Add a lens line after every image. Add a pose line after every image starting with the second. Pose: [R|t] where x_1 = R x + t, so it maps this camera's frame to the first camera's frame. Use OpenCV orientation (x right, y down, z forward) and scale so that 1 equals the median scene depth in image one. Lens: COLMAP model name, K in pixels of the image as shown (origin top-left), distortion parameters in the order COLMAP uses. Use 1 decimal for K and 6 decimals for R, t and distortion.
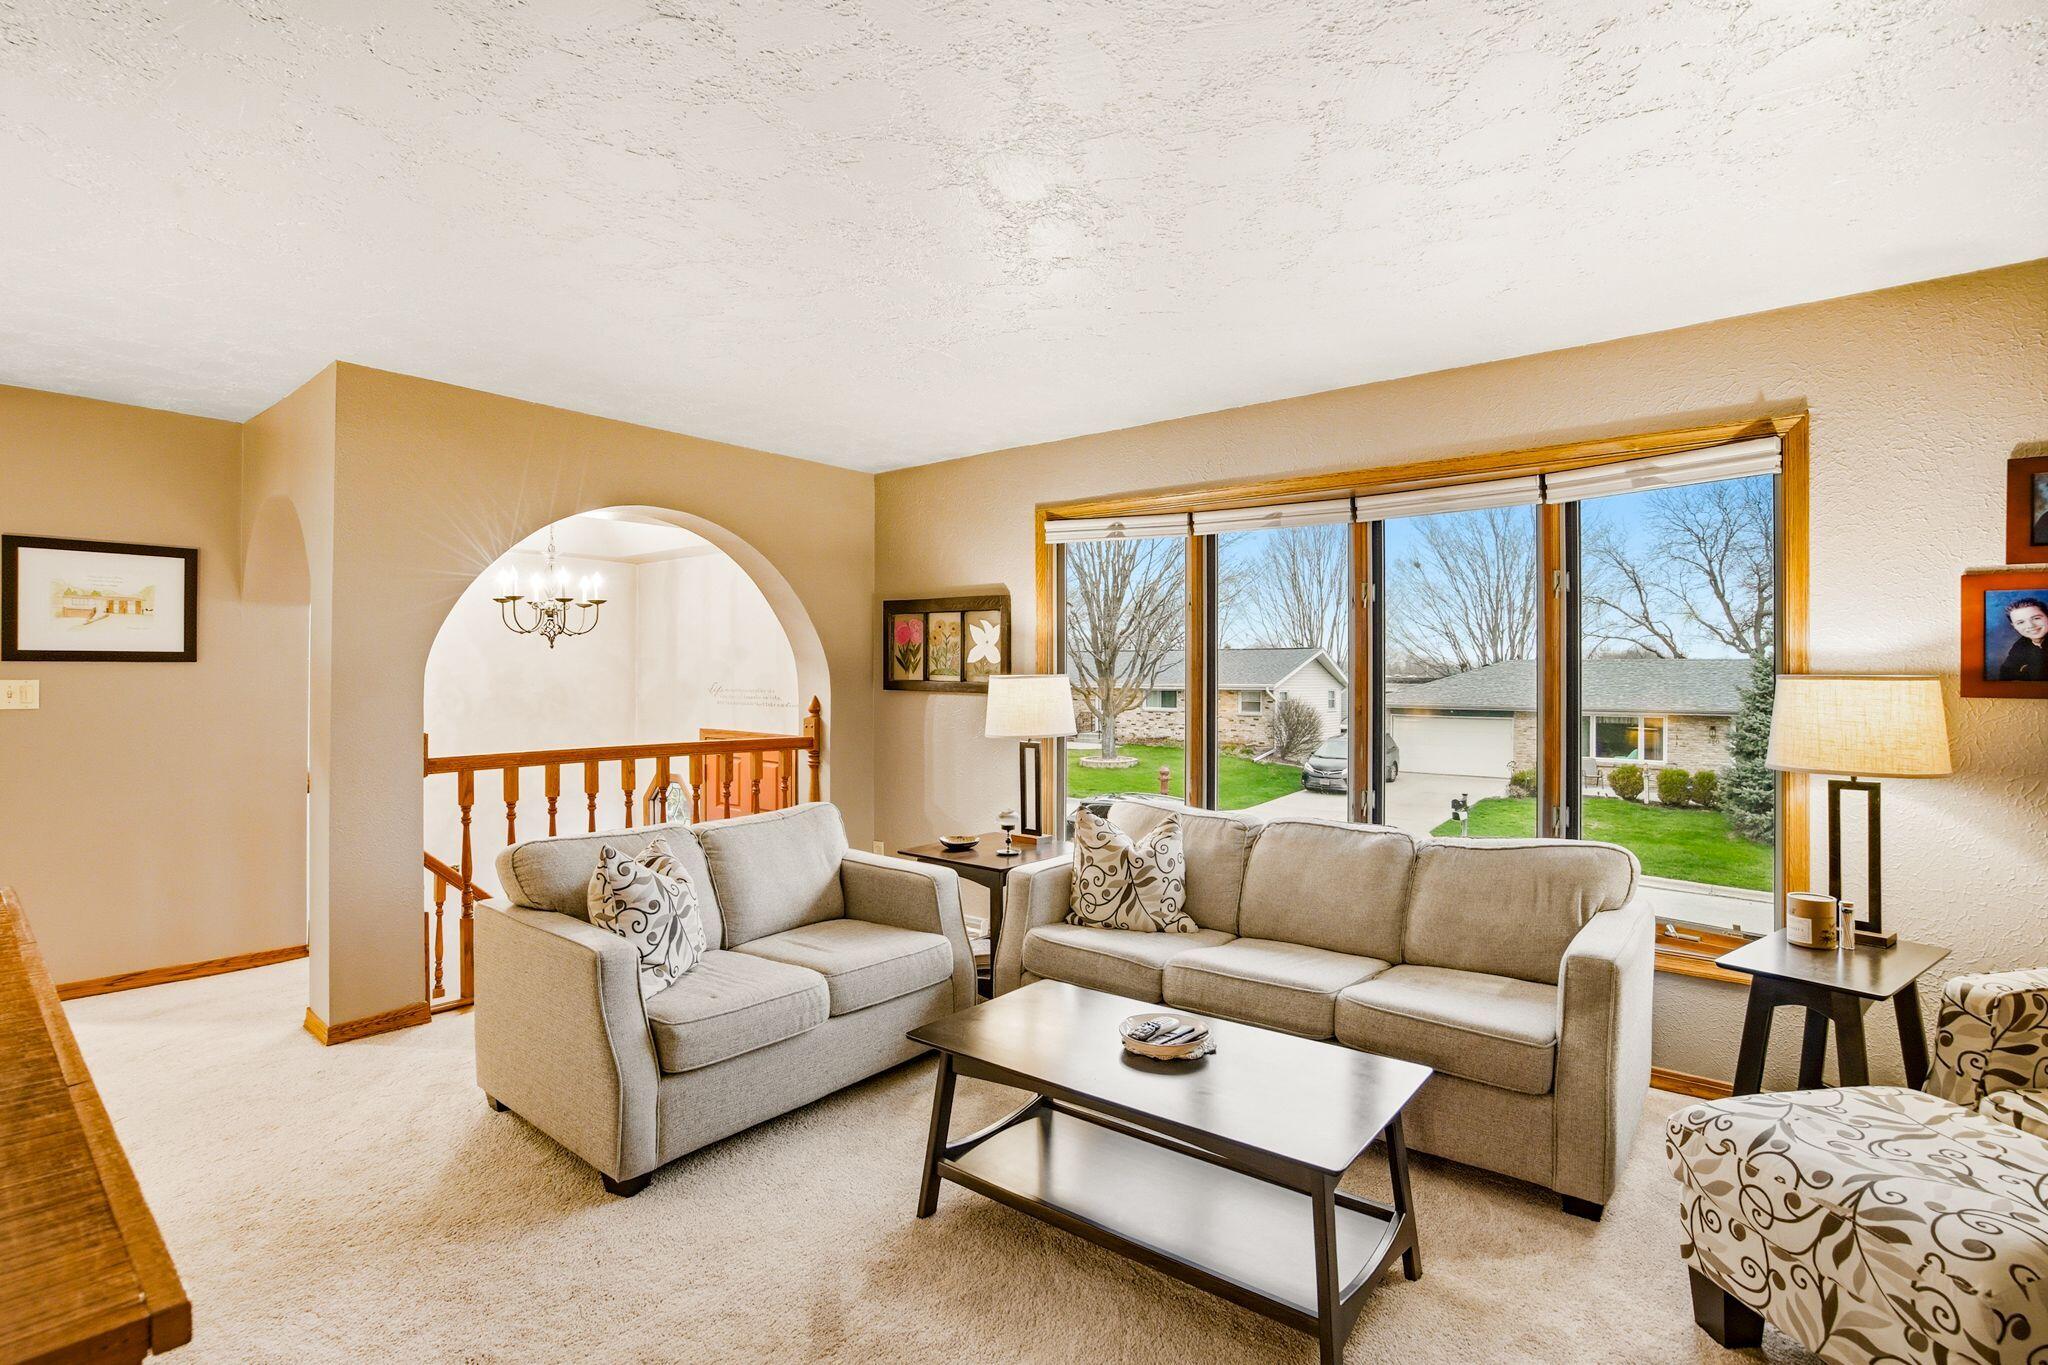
lens RADIAL K [[958.5, 0, 1024.1], [0, 958.5, 665.2], [0, 0, 1]] dist [-0.047976, 0.016996]
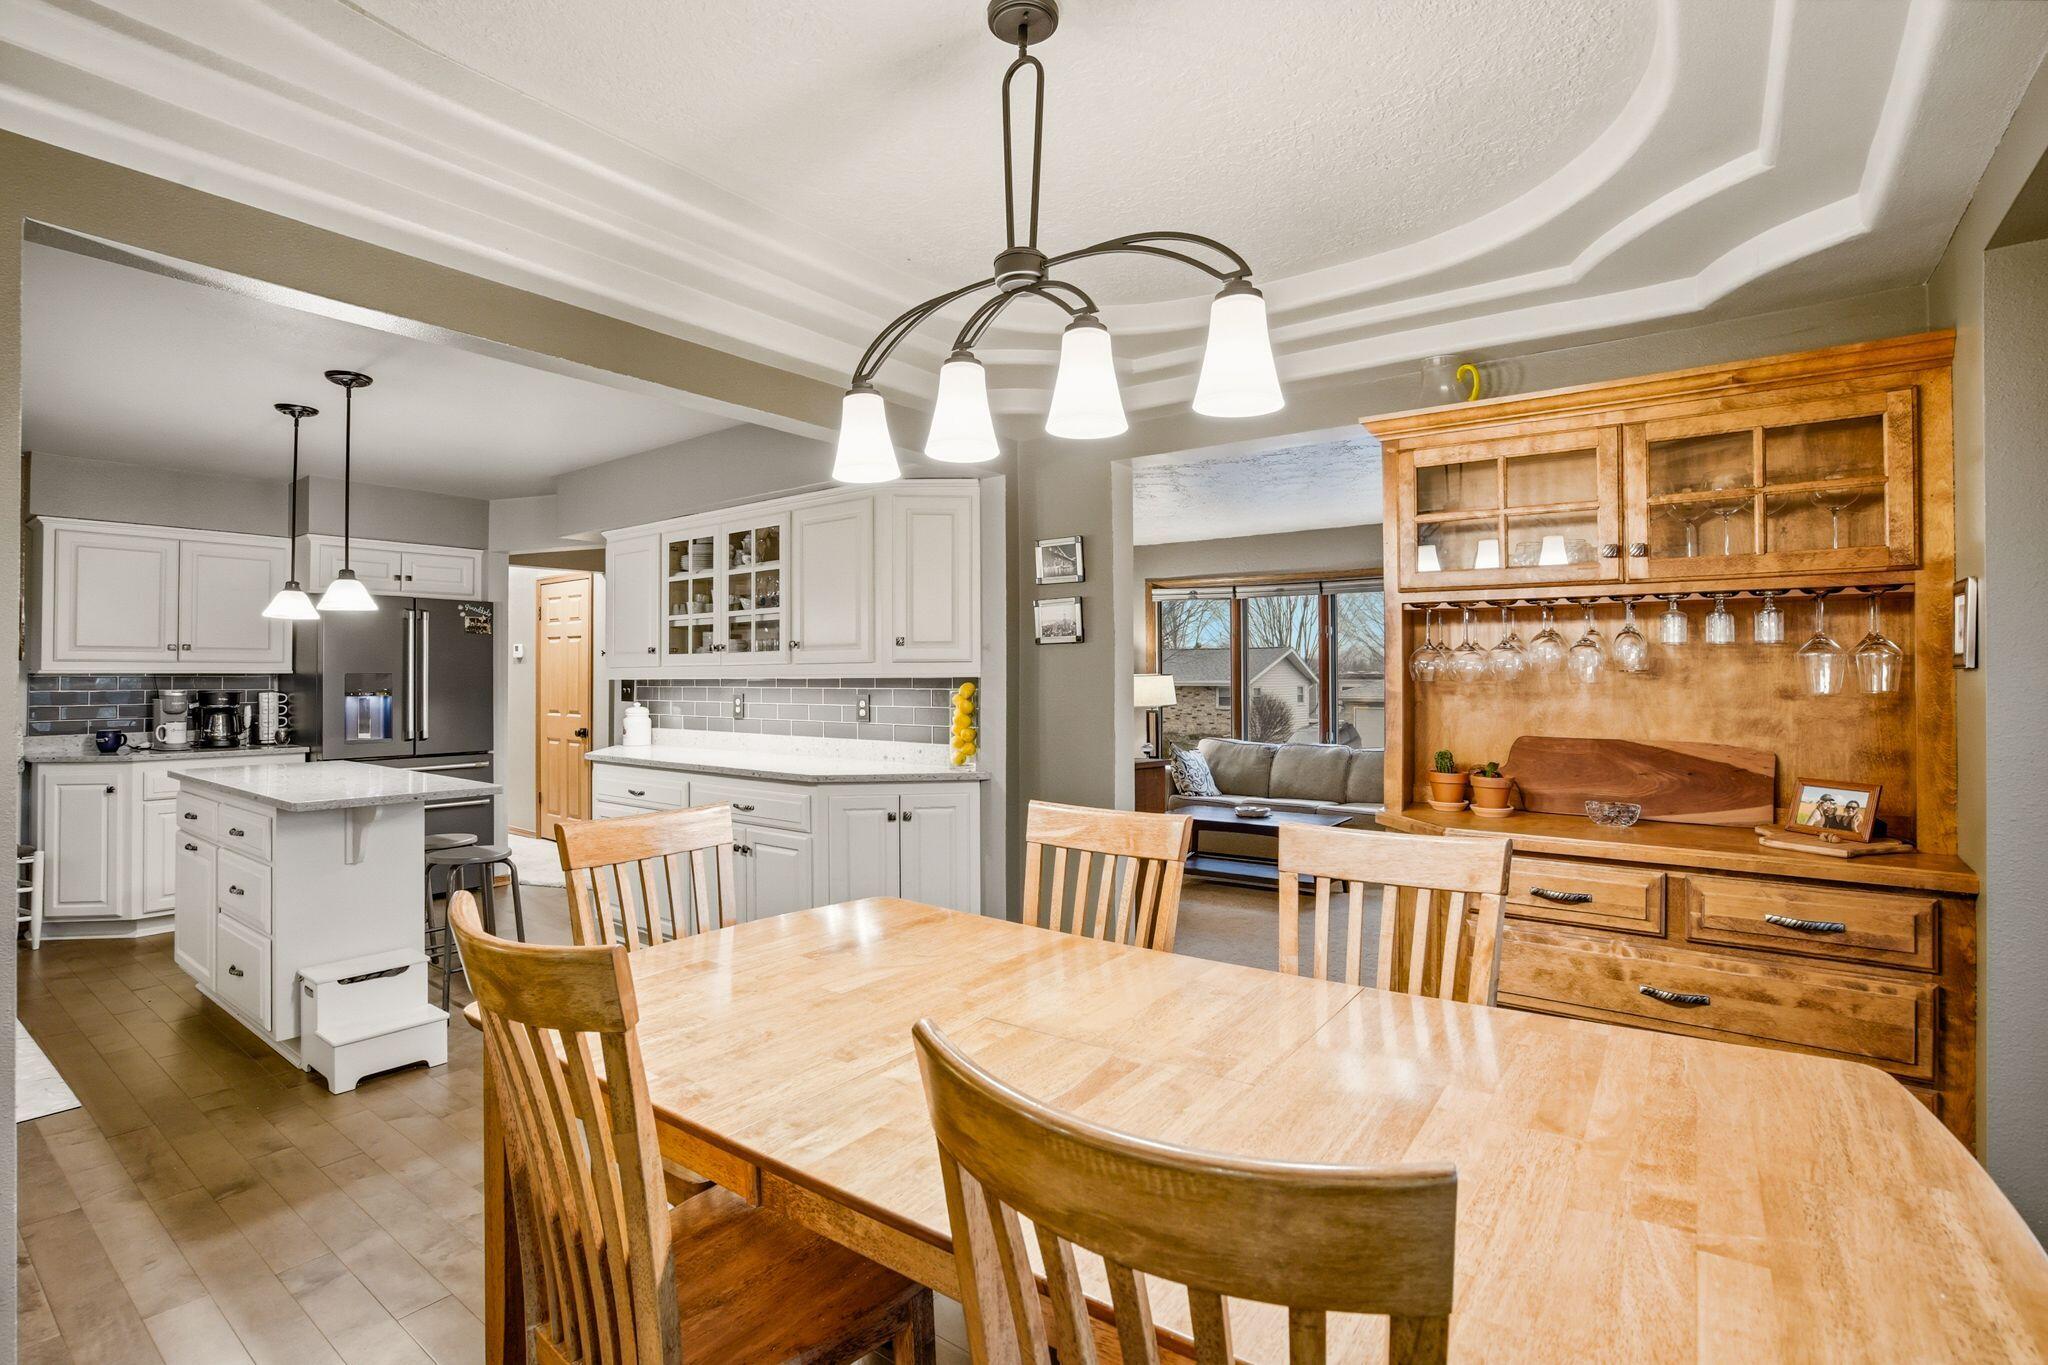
lens RADIAL K [[958.5, 0, 1024.1], [0, 958.5, 665.2], [0, 0, 1]] dist [-0.047976, 0.016996]
pose [[0.999432, -0.009326, 0.032384, -0.276037], [0.009309, 0.999956, 0.000680, -0.010299], [-0.032389, -0.000379, 0.999475, -0.789542]]
